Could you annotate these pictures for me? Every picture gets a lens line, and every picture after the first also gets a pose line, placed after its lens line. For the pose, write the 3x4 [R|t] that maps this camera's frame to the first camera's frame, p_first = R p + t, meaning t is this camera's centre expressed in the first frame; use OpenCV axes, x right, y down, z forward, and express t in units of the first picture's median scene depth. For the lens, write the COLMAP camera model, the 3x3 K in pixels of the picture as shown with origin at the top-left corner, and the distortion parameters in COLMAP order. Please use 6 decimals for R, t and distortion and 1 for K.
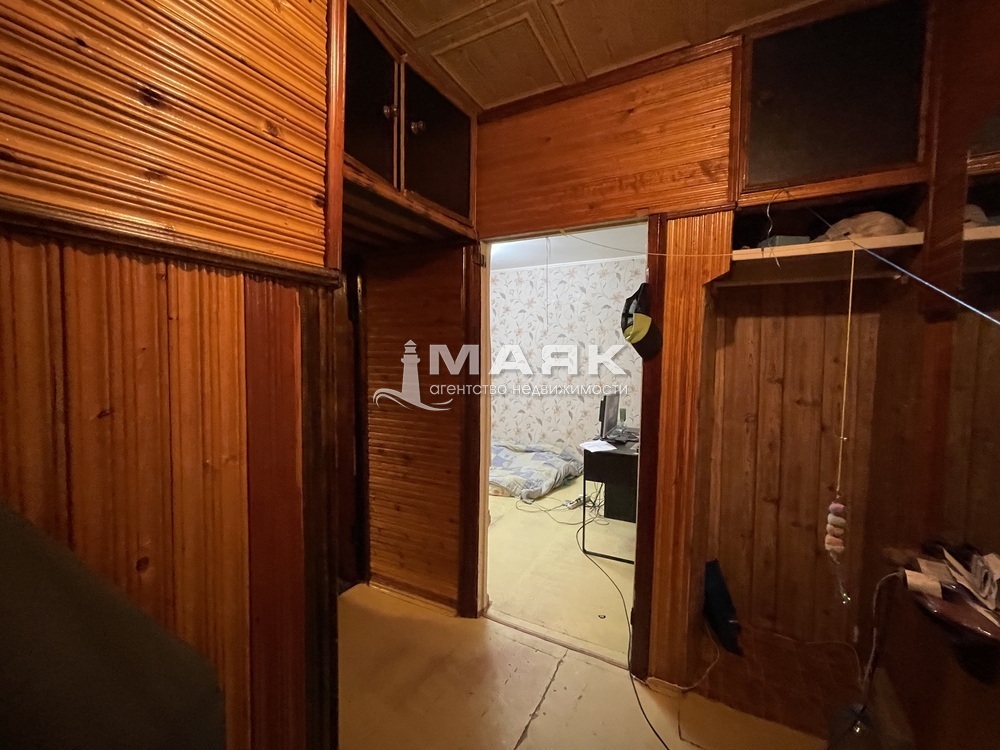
lens RADIAL K [[403.1, 0, 502.8], [0, 403.1, 374.7], [0, 0, 1]] dist [-0.001096, -0.001033]
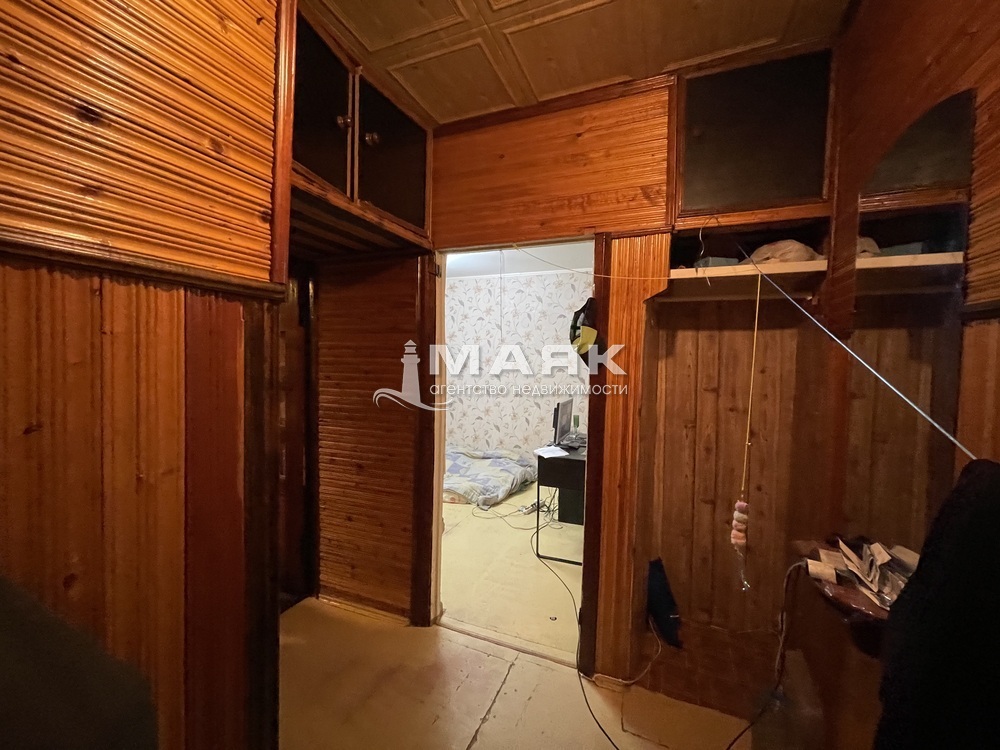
lens RADIAL K [[403.1, 0, 503.5], [0, 403.1, 374.3], [0, 0, 1]] dist [-0.001096, -0.001033]
pose [[0.995058, 0.005732, 0.099125, 0.018202], [-0.004153, 0.999861, -0.016126, -0.007732], [-0.099204, 0.015634, 0.994944, -0.026944]]
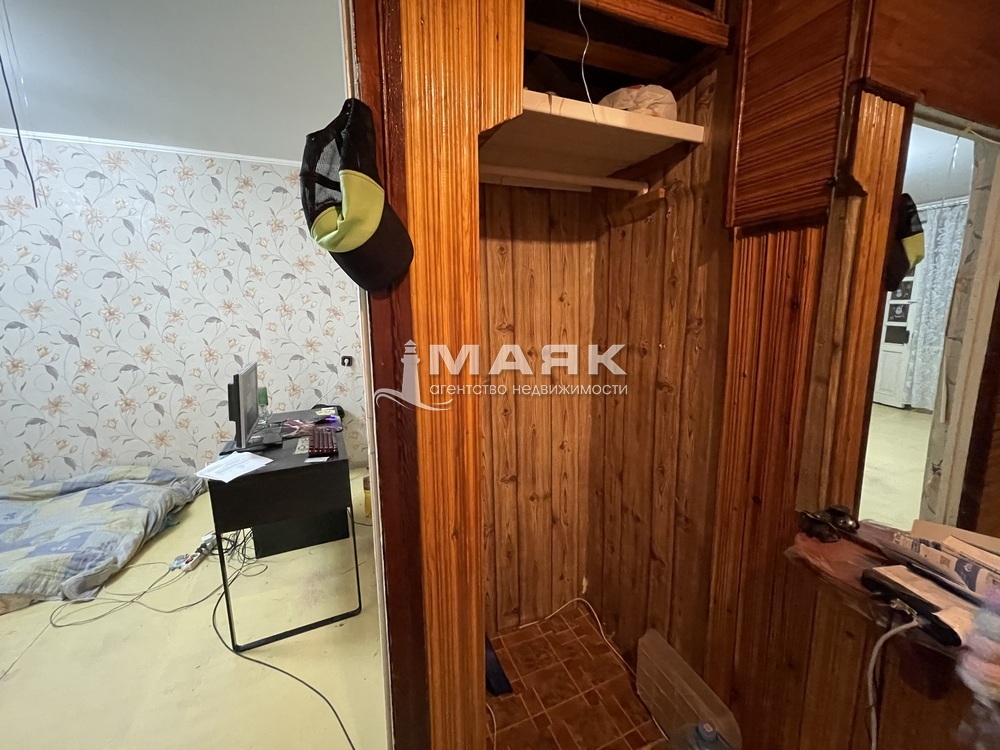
lens RADIAL K [[403.1, 0, 506.9], [0, 403.1, 373.6], [0, 0, 1]] dist [-0.001096, -0.001033]
pose [[0.619167, -0.145582, 0.771647, 0.094204], [0.064361, 0.988766, 0.134902, -0.001590], [-0.782618, -0.033863, 0.621581, 0.607151]]
